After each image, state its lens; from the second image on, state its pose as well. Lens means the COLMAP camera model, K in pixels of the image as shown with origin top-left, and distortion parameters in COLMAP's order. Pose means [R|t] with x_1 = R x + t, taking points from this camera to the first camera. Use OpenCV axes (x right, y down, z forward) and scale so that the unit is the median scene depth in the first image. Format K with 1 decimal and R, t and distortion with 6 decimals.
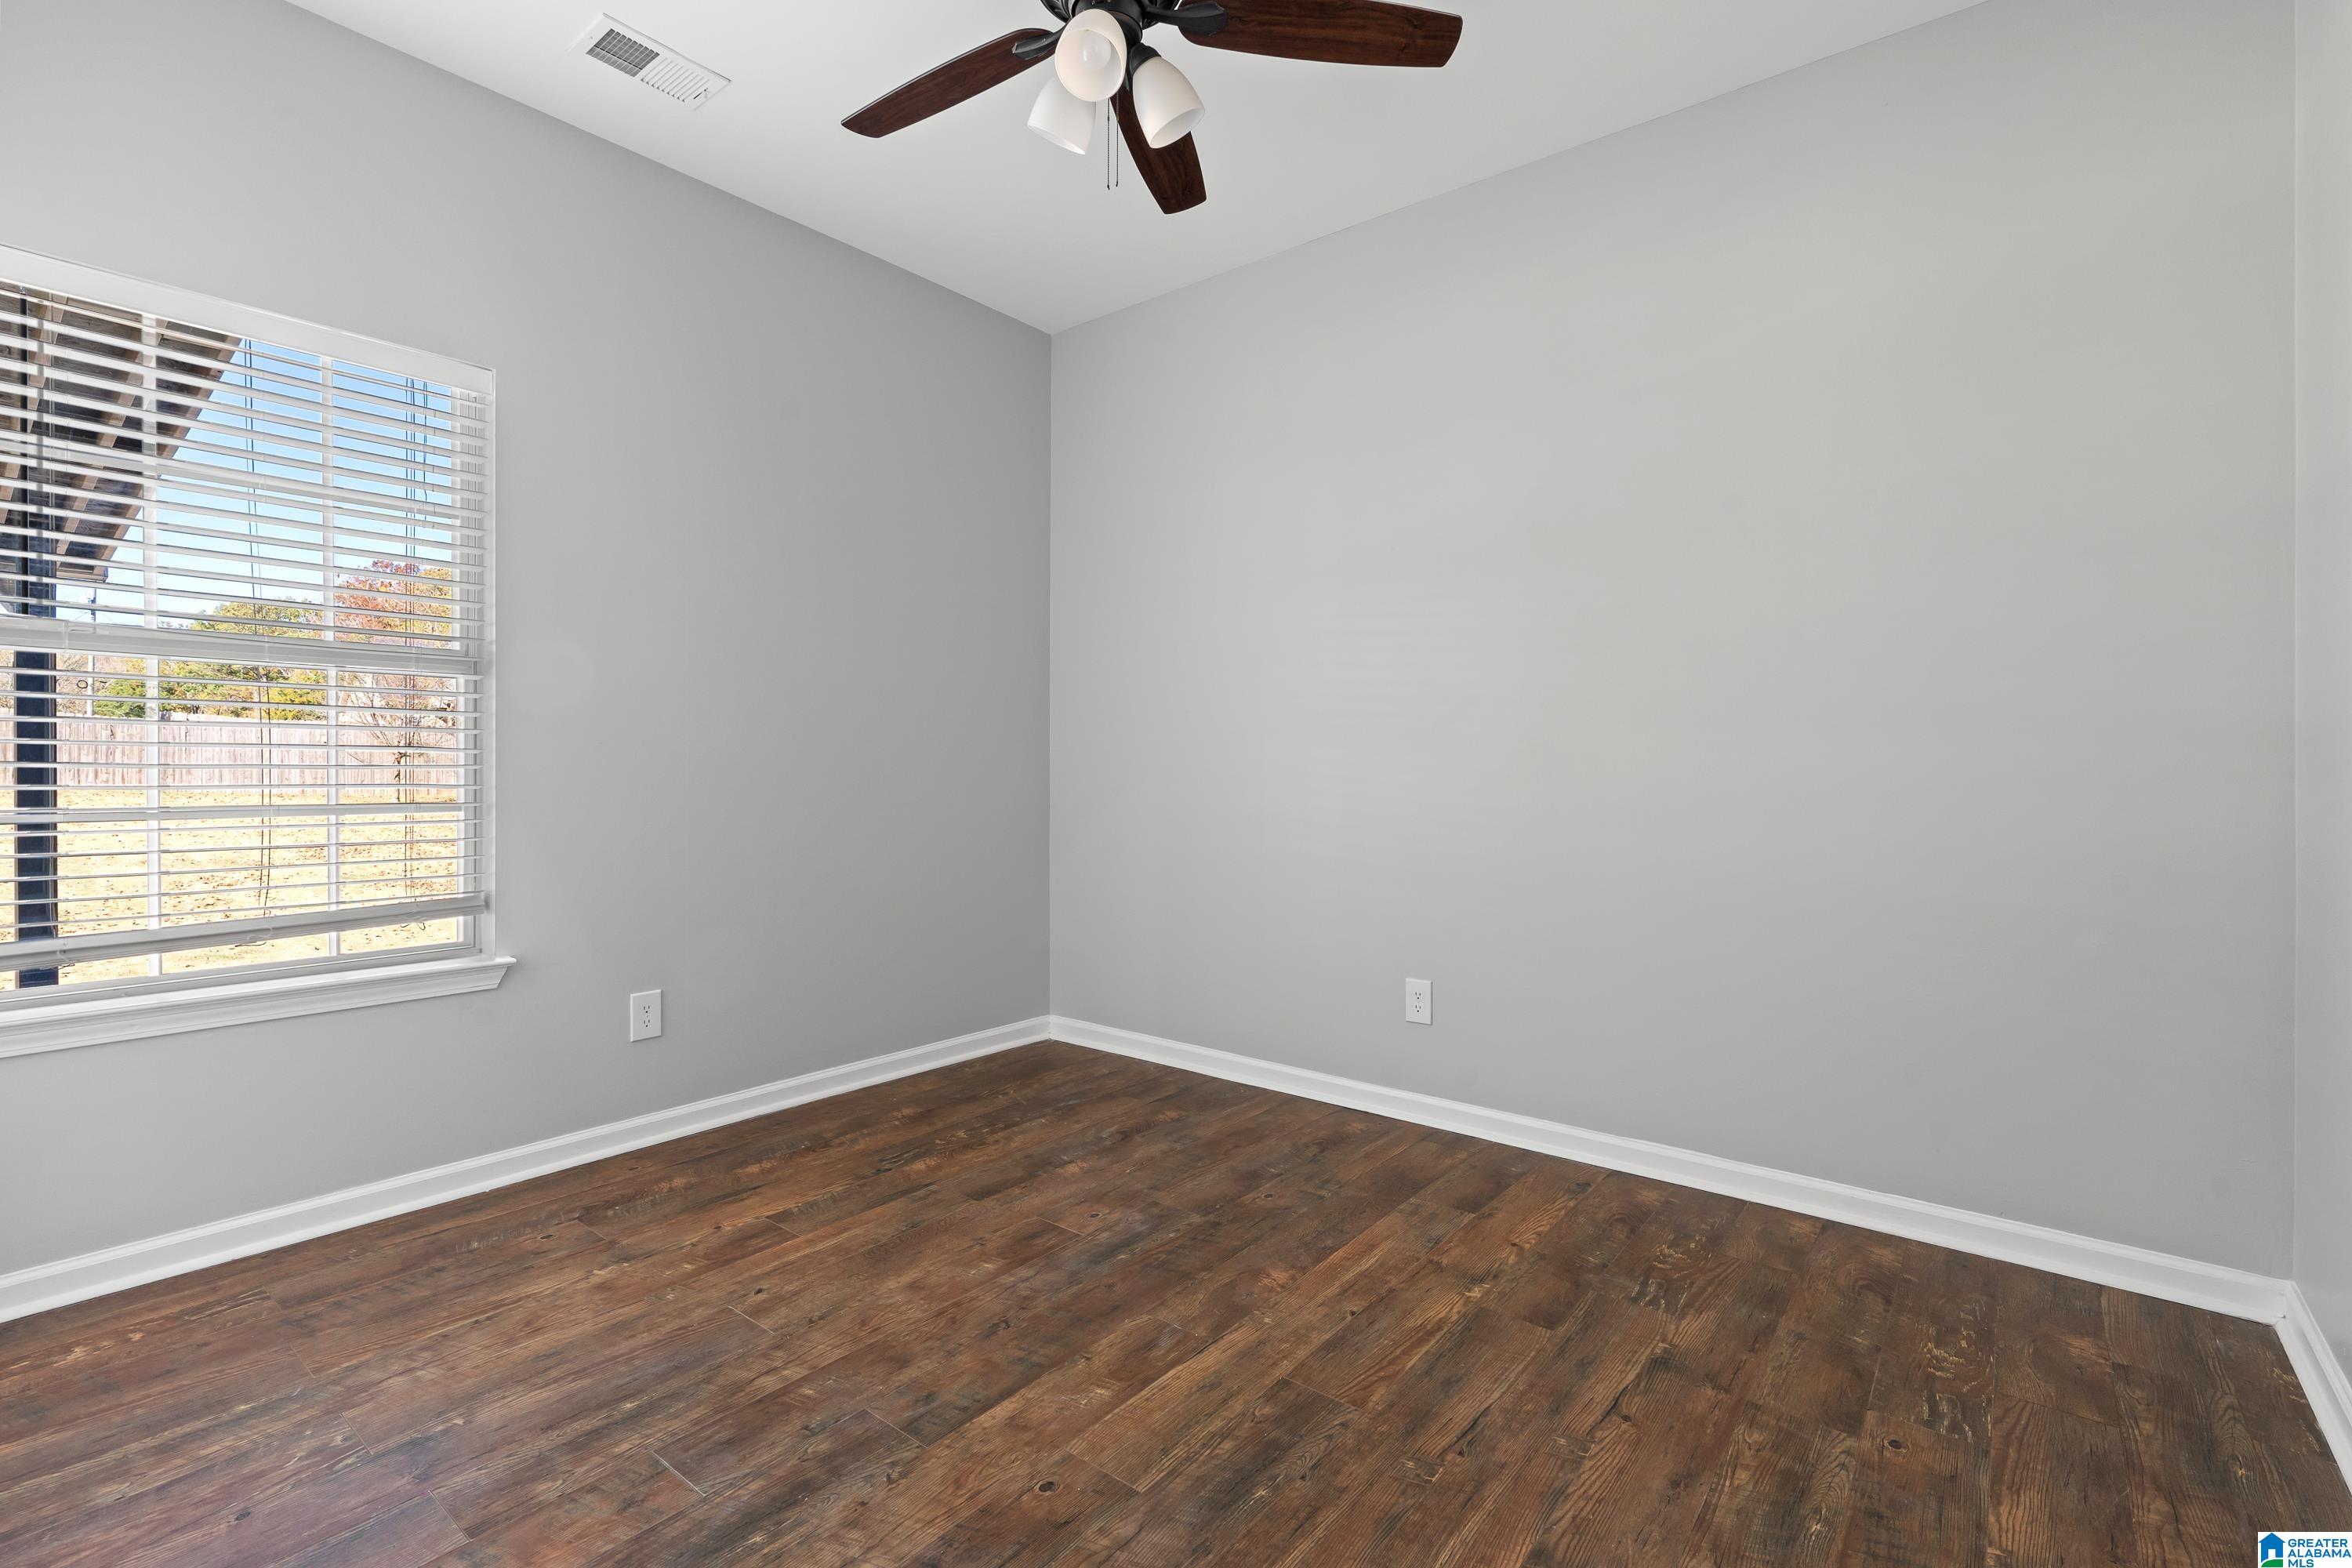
lens RADIAL K [[1058.9, 0, 1176.0], [0, 1058.9, 775.8], [0, 0, 1]] dist [-0.012152, 0.004712]
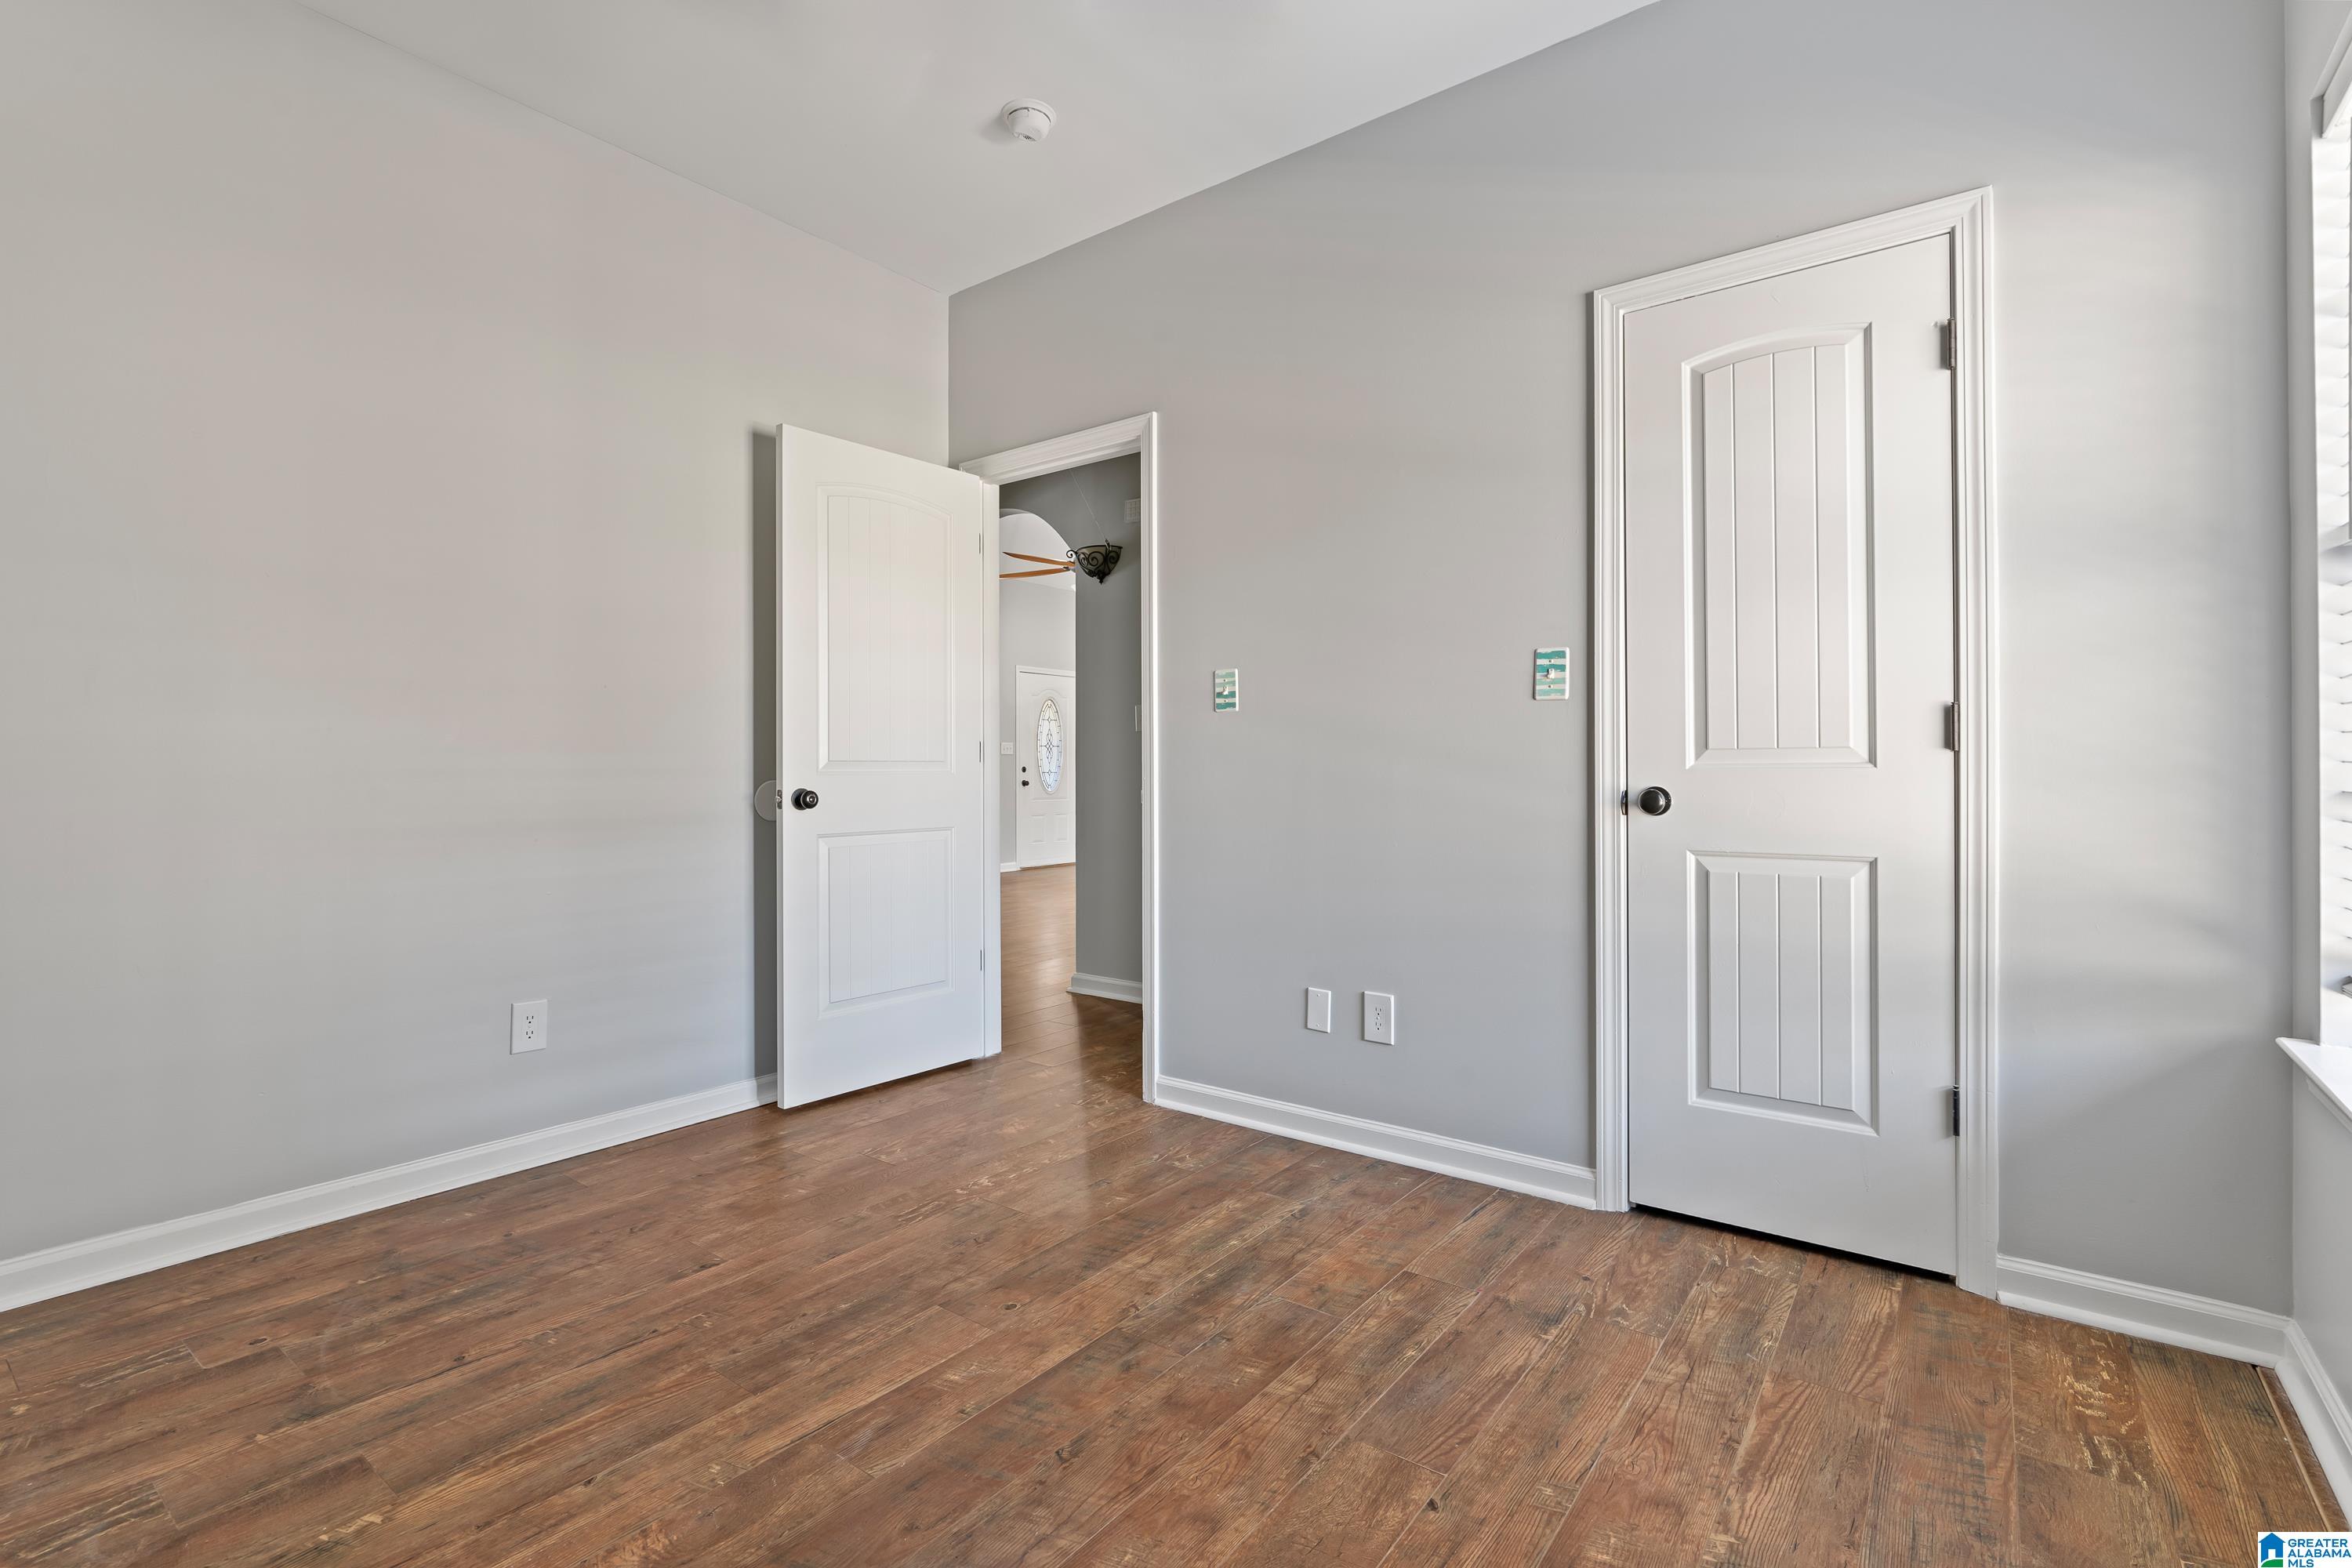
lens RADIAL K [[1058.9, 0, 1175.5], [0, 1058.9, 772.7], [0, 0, 1]] dist [-0.012152, 0.004712]
pose [[-0.999685, -0.000341, -0.025111, -0.252230], [-0.000632, 0.999933, 0.011599, 0.010183], [0.025105, 0.011612, -0.999617, 1.982215]]
